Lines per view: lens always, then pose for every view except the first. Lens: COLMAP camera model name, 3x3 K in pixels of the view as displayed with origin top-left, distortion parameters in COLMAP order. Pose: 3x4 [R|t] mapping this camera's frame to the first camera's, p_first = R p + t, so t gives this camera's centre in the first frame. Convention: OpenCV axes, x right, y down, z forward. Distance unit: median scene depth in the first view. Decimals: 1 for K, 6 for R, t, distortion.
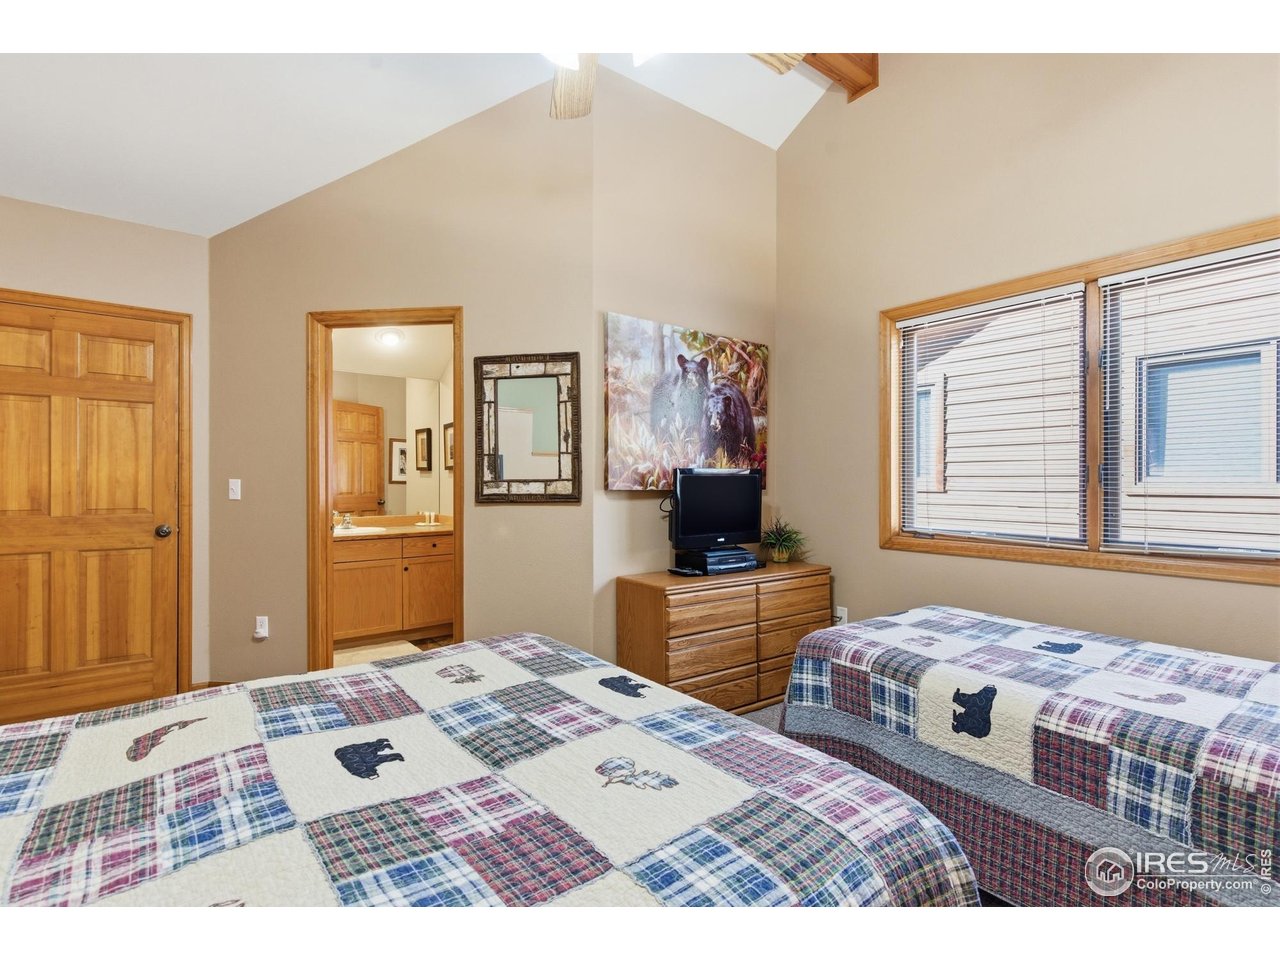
lens RADIAL K [[627.5, 0, 645.3], [0, 627.5, 473.6], [0, 0, 1]] dist [-0.001830, -0.000806]
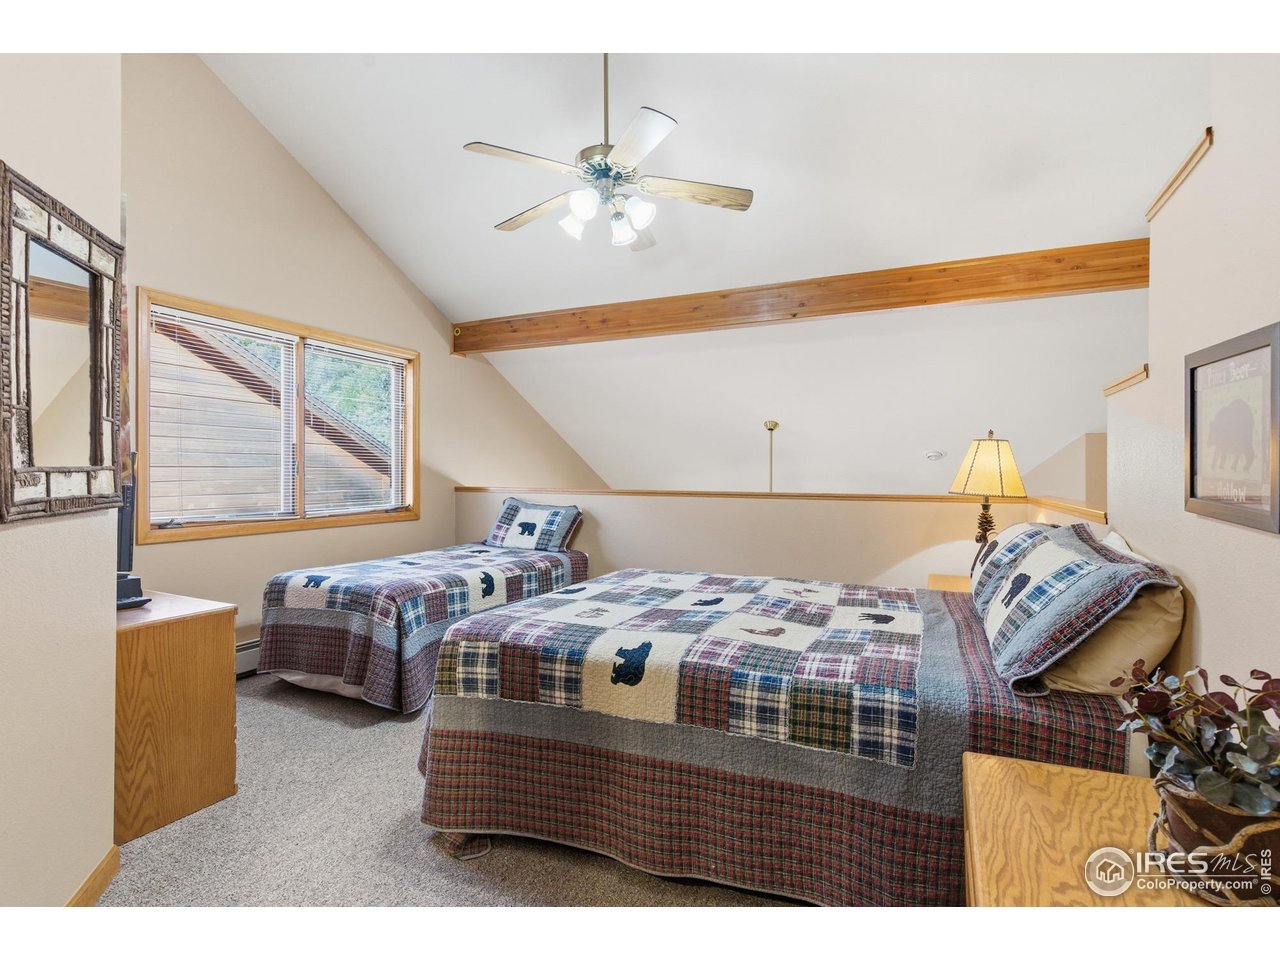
lens RADIAL K [[627.5, 0, 645.3], [0, 627.5, 473.6], [0, 0, 1]] dist [-0.001830, -0.000806]
pose [[-0.478537, -0.000326, 0.878067, -1.369985], [-0.011093, 0.999922, -0.005674, 0.019851], [-0.877997, -0.012456, -0.478504, 1.376503]]
